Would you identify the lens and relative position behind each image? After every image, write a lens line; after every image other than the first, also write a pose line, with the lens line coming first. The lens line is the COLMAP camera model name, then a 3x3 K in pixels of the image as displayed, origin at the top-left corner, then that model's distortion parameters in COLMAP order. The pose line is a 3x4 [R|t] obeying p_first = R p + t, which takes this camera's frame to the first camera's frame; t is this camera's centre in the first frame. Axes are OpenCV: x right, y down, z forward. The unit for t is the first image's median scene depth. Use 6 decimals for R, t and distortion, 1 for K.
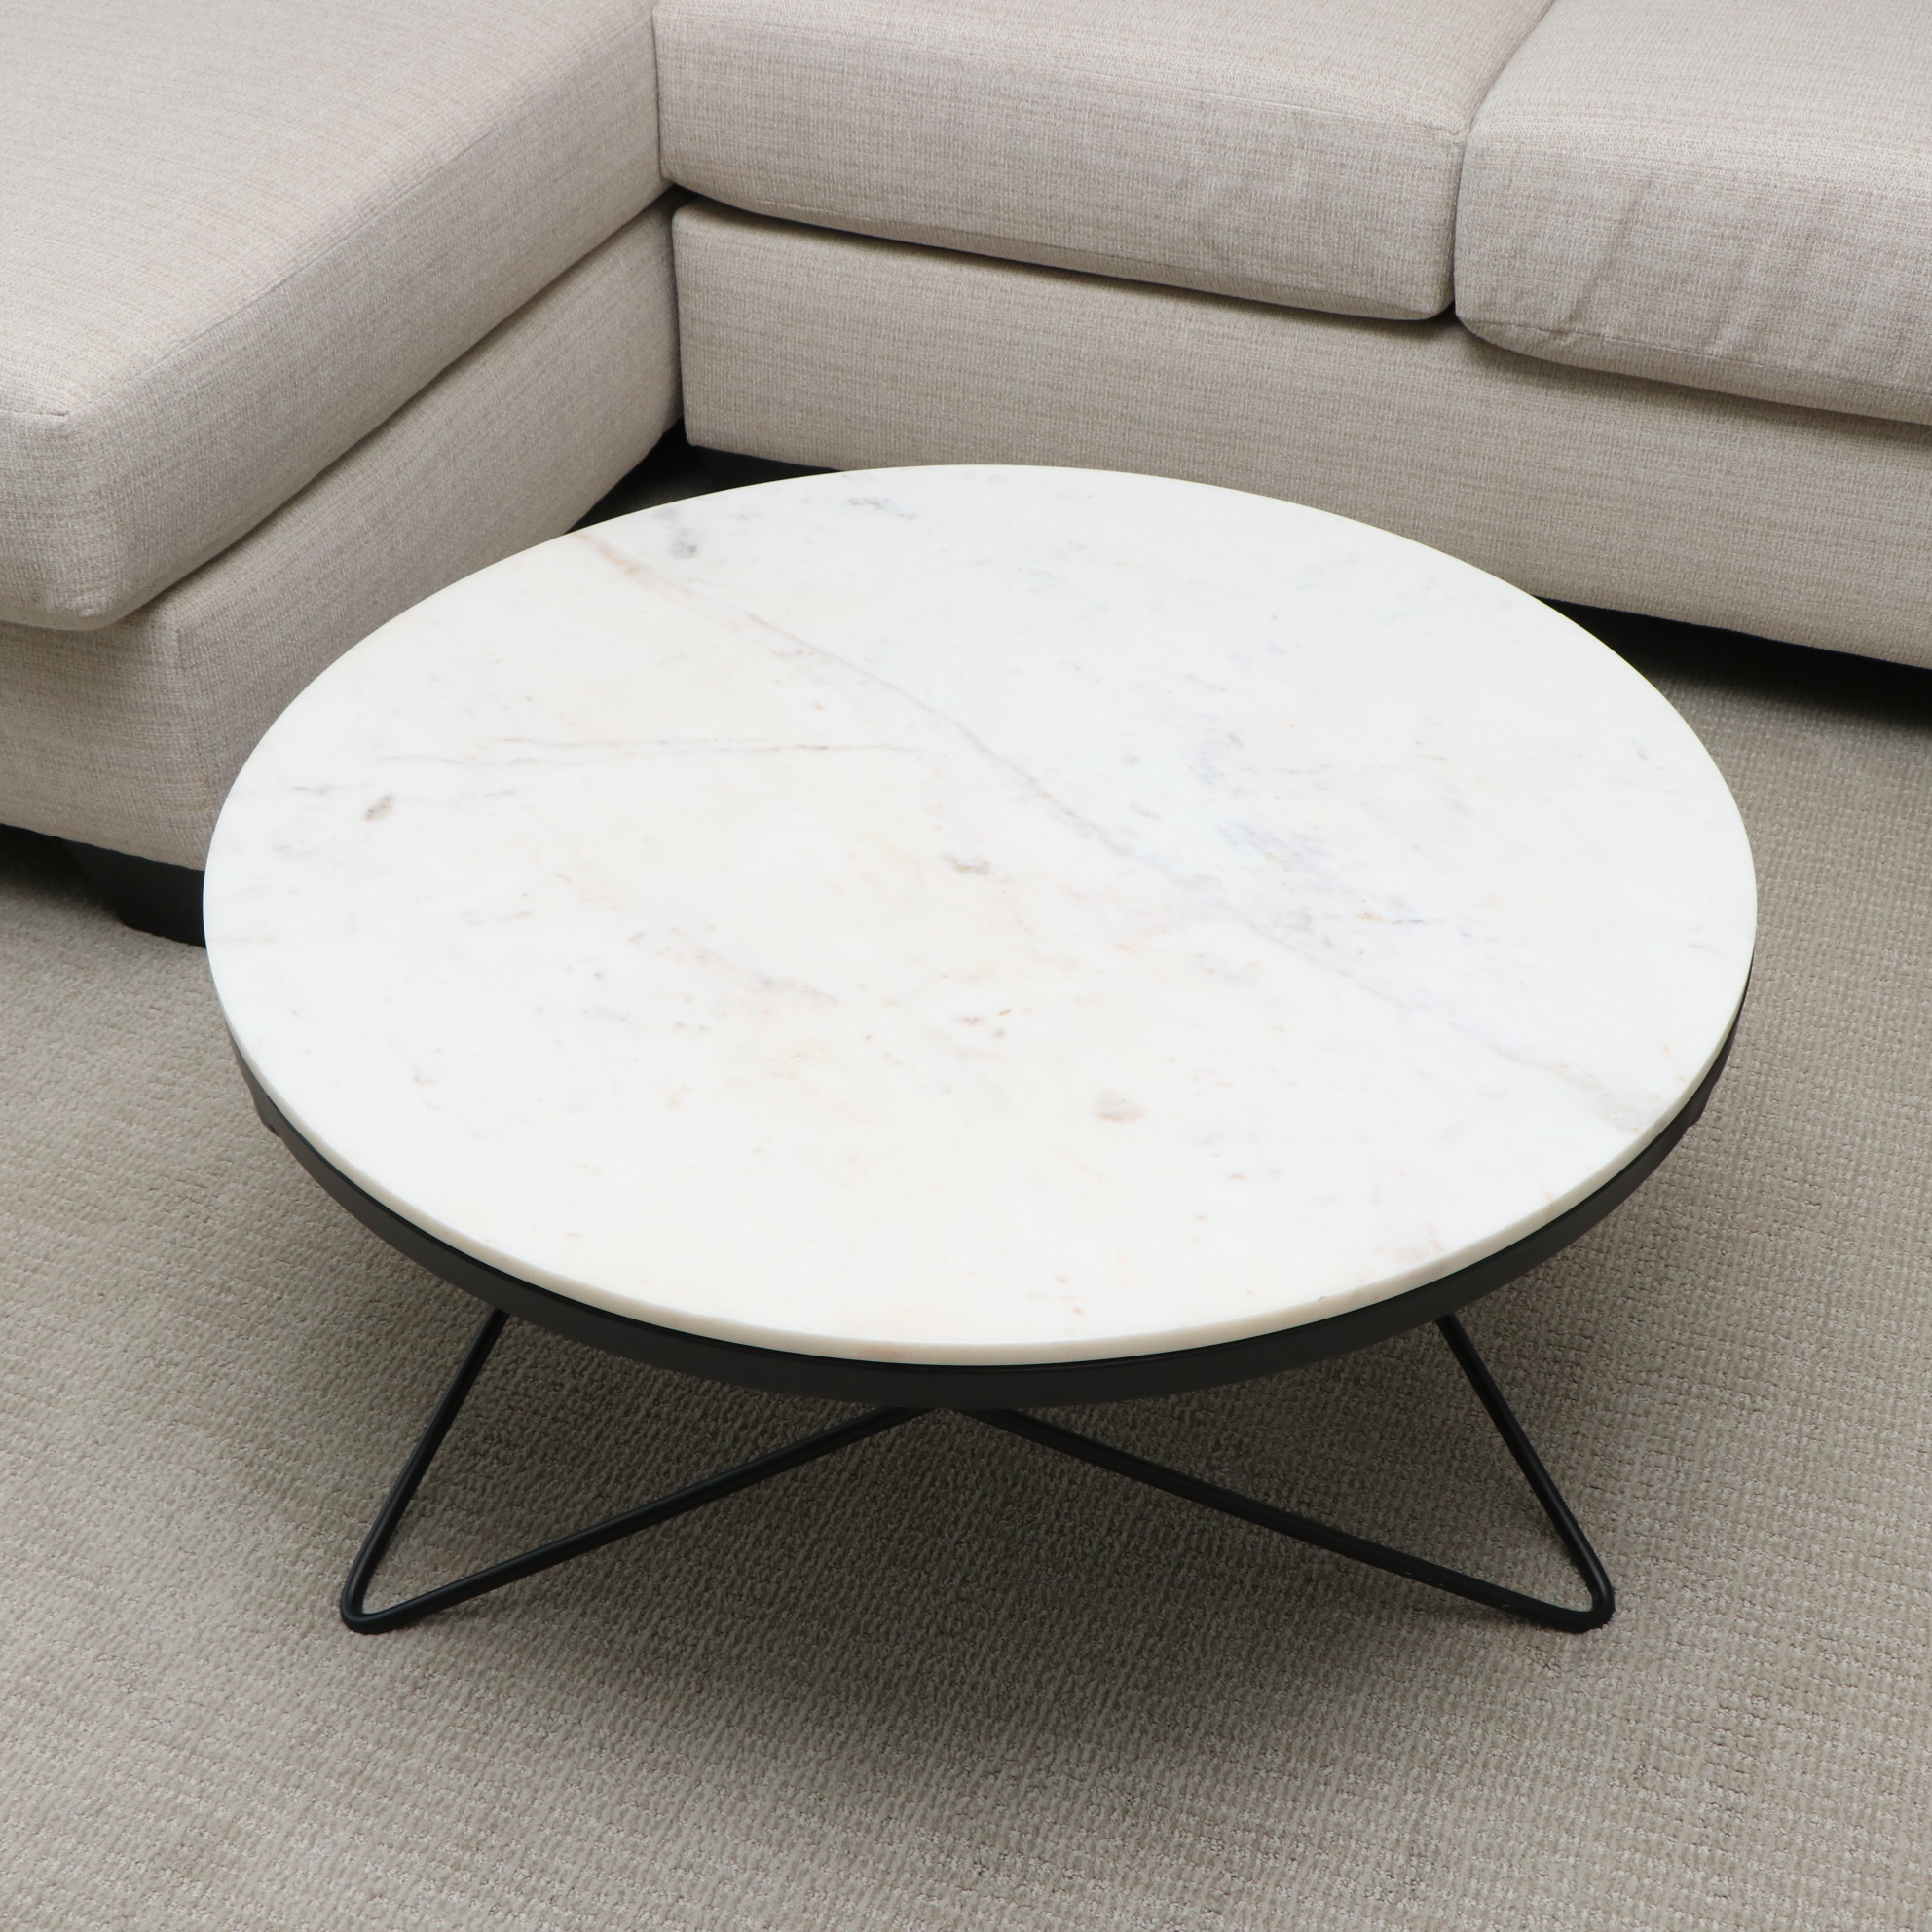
lens RADIAL K [[2999.4, 0, 973.4], [0, 2999.4, 985.3], [0, 0, 1]] dist [-0.112189, 0.232999]
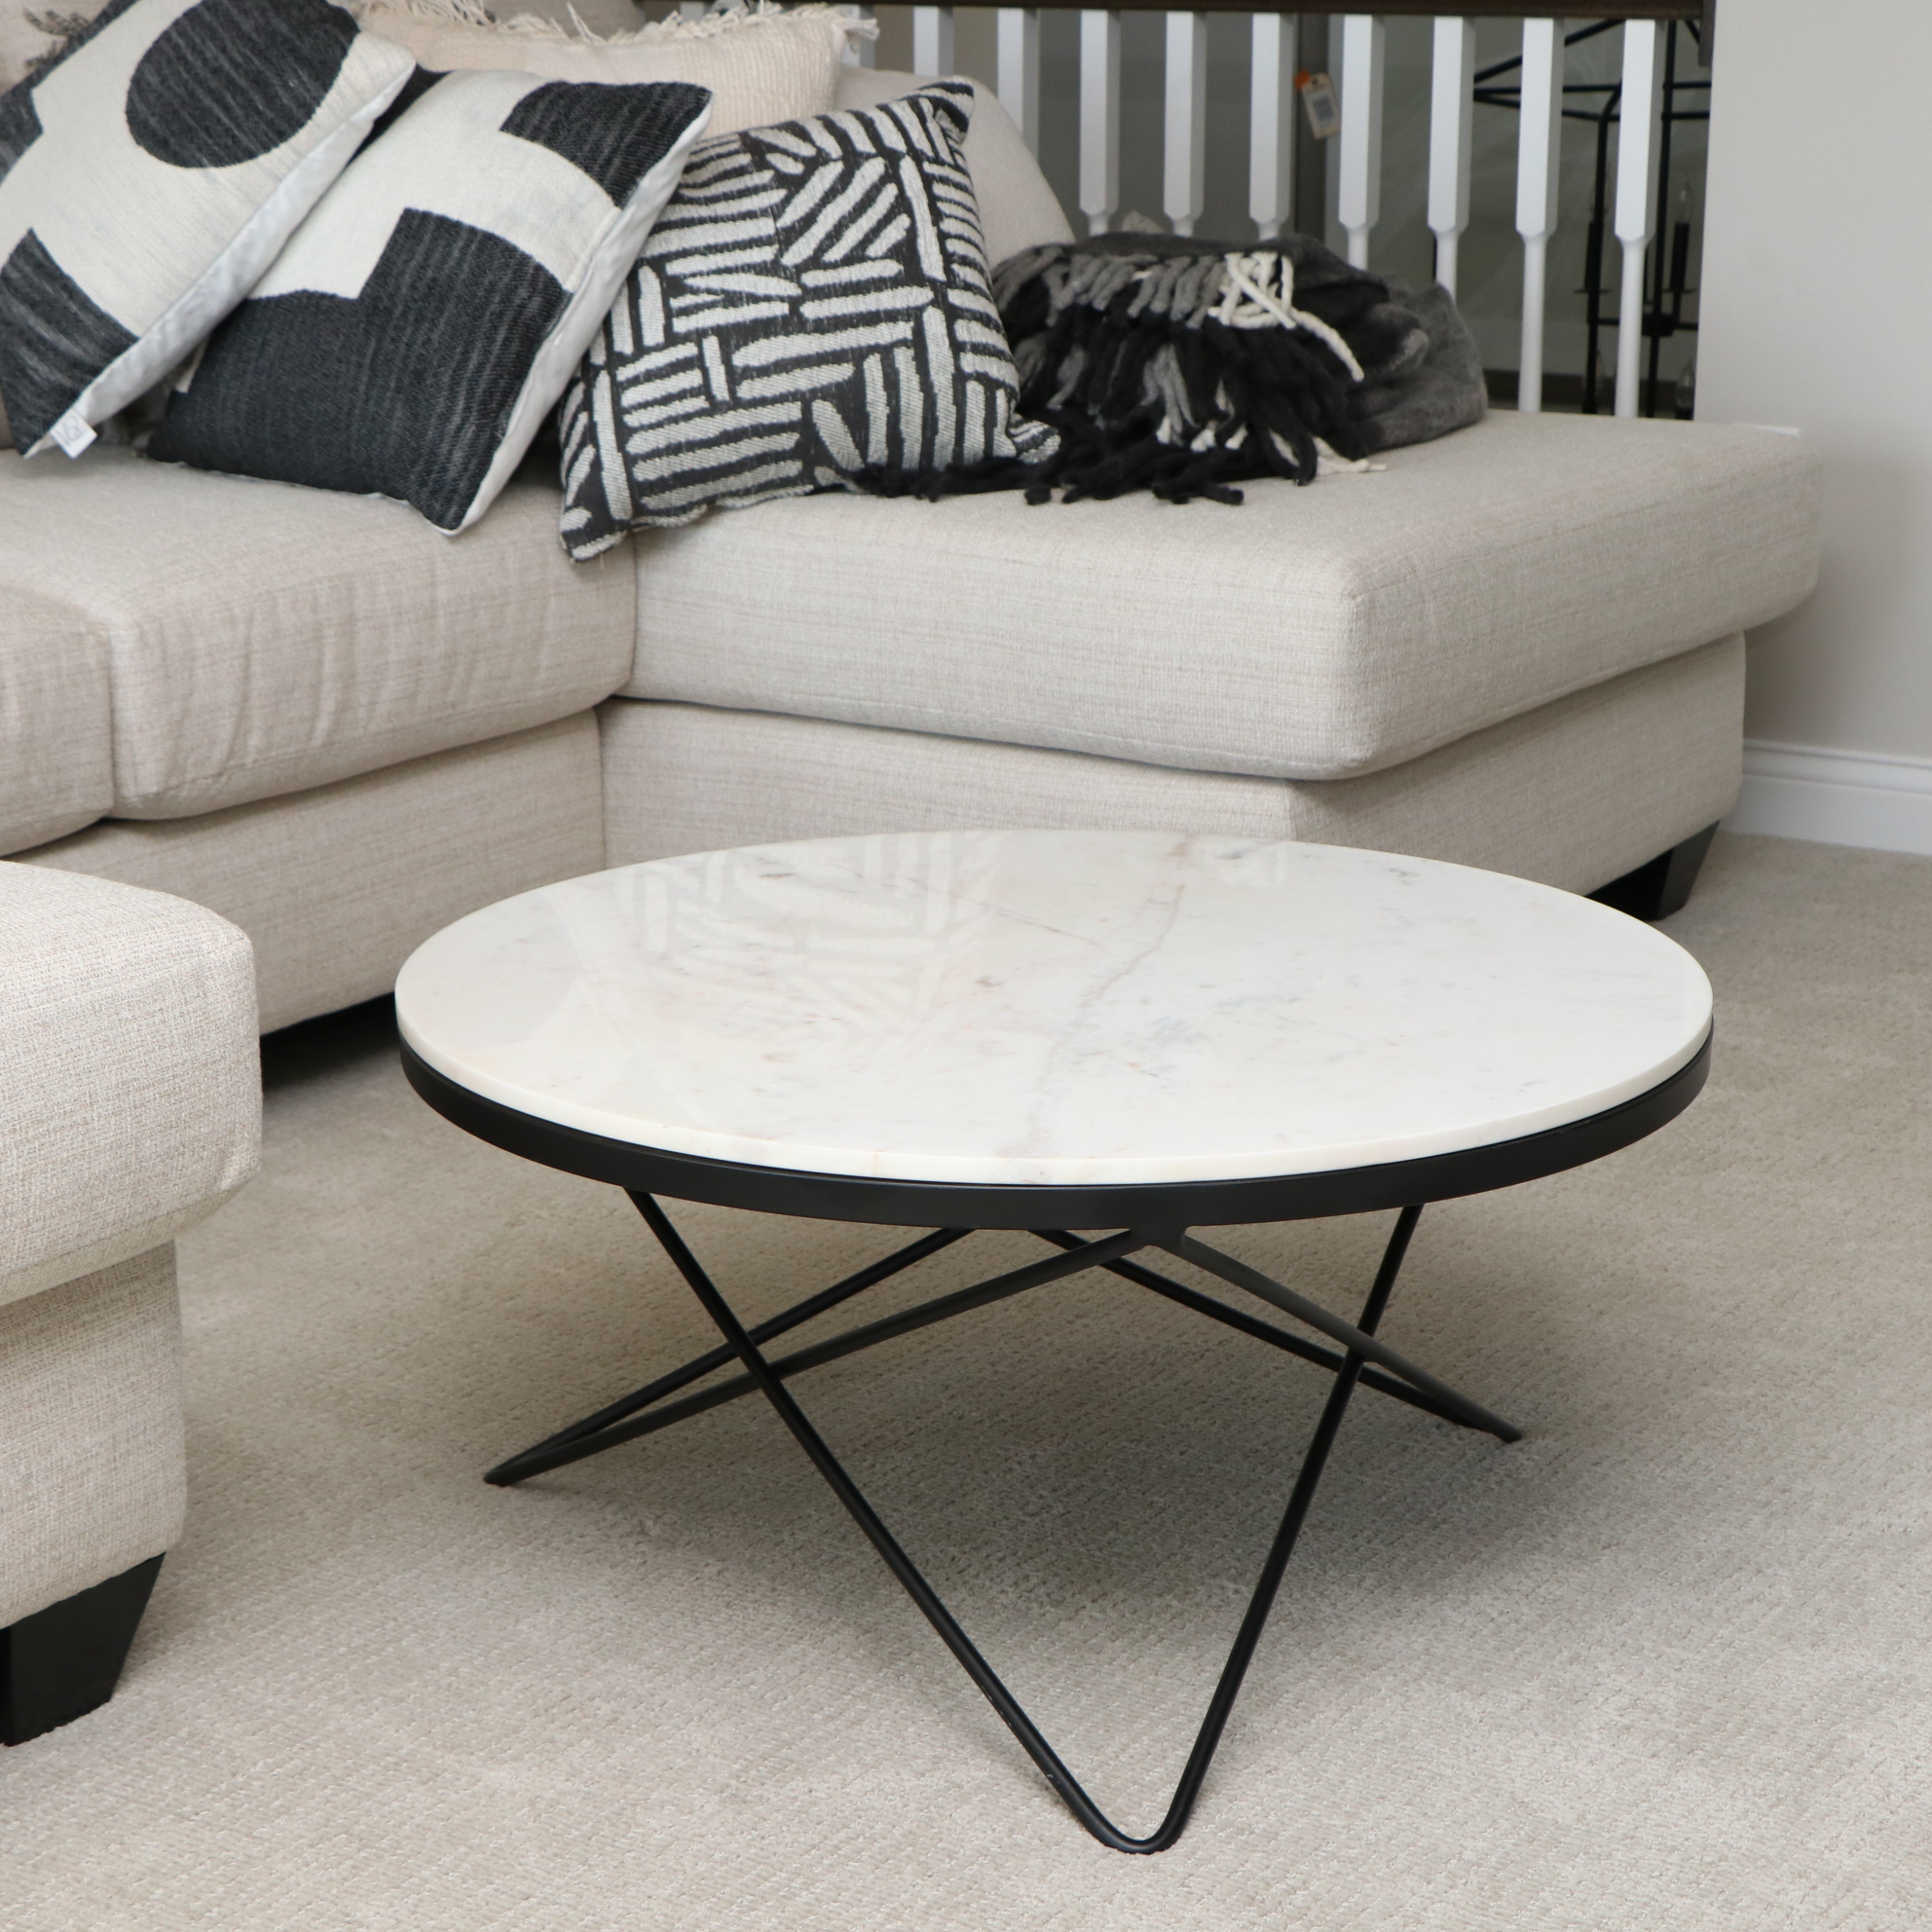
lens RADIAL K [[4128.3, 0, 966.0], [0, 4128.3, 966.0], [0, 0, 1]] dist [0.023413, 0.427626]
pose [[0.593008, 0.200857, -0.779742, 1.009753], [-0.480521, 0.865321, -0.142544, 0.152884], [0.646096, 0.459212, 0.609659, -0.005754]]
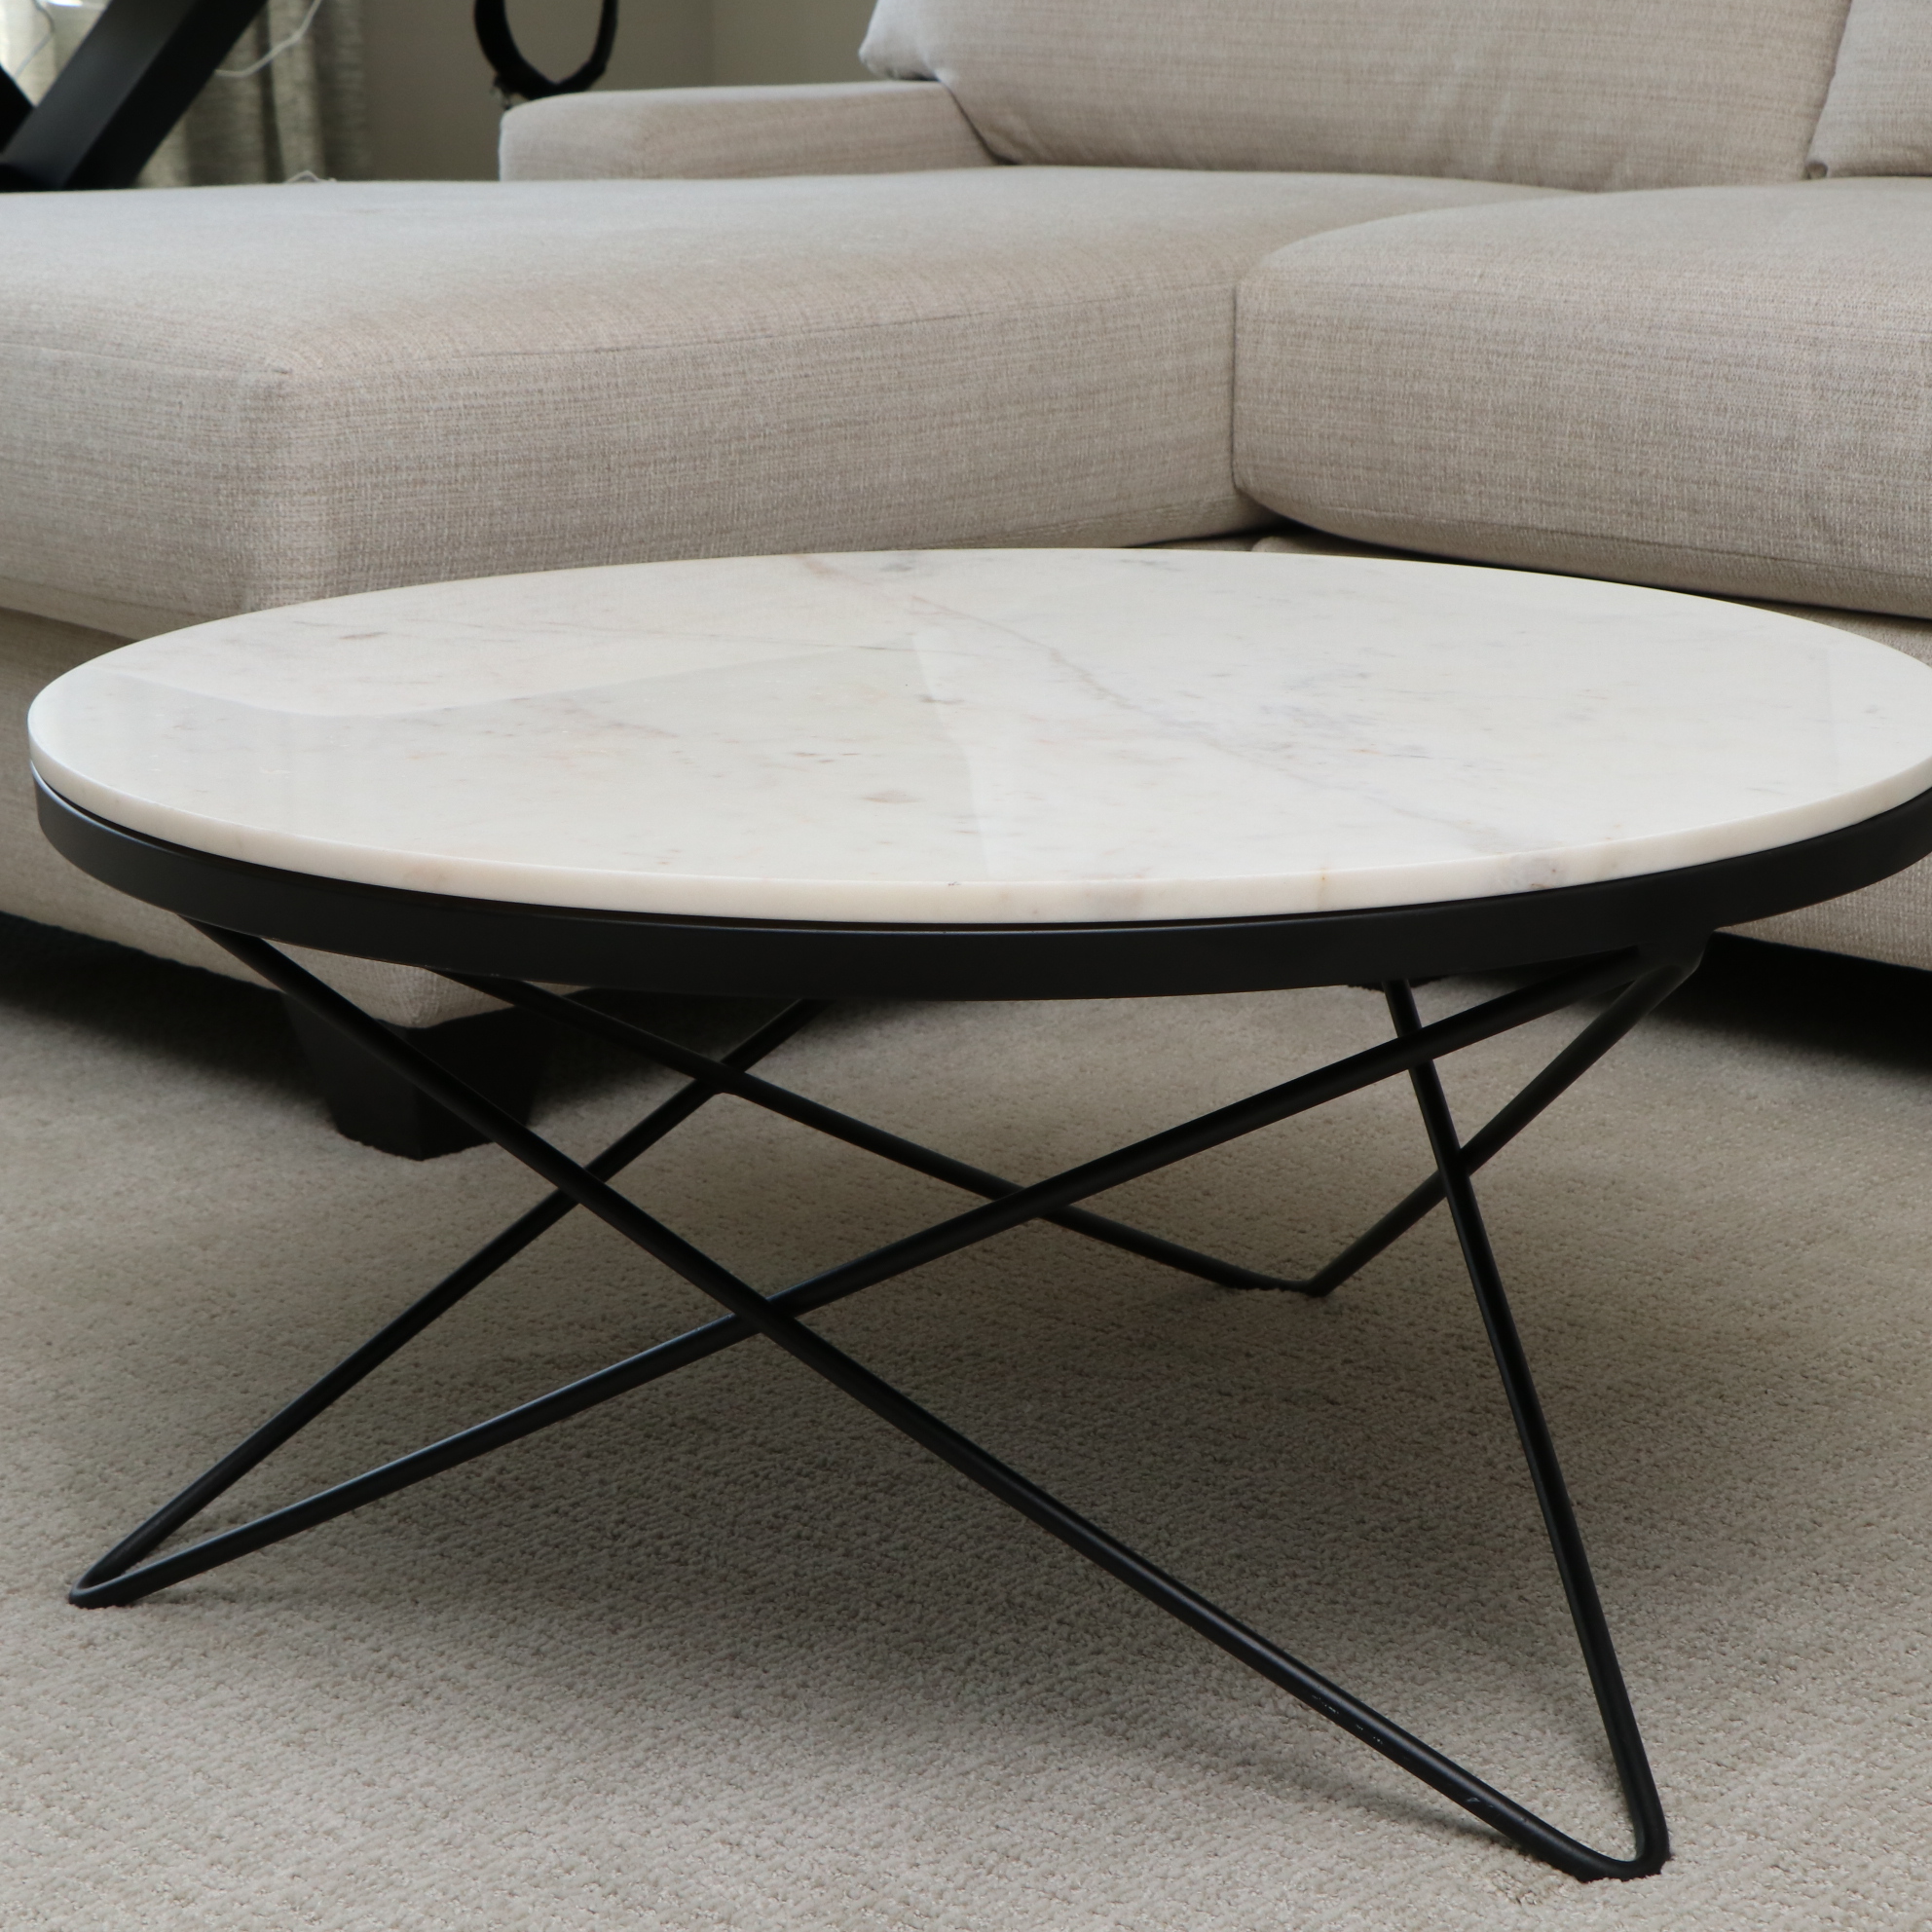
lens RADIAL K [[4128.3, 0, 966.0], [0, 4128.3, 966.0], [0, 0, 1]] dist [0.023413, 0.427626]
pose [[0.917173, 0.090087, -0.388173, 0.354813], [-0.233755, 0.910538, -0.340996, 0.322812], [0.322727, 0.403490, 0.856179, 0.057664]]
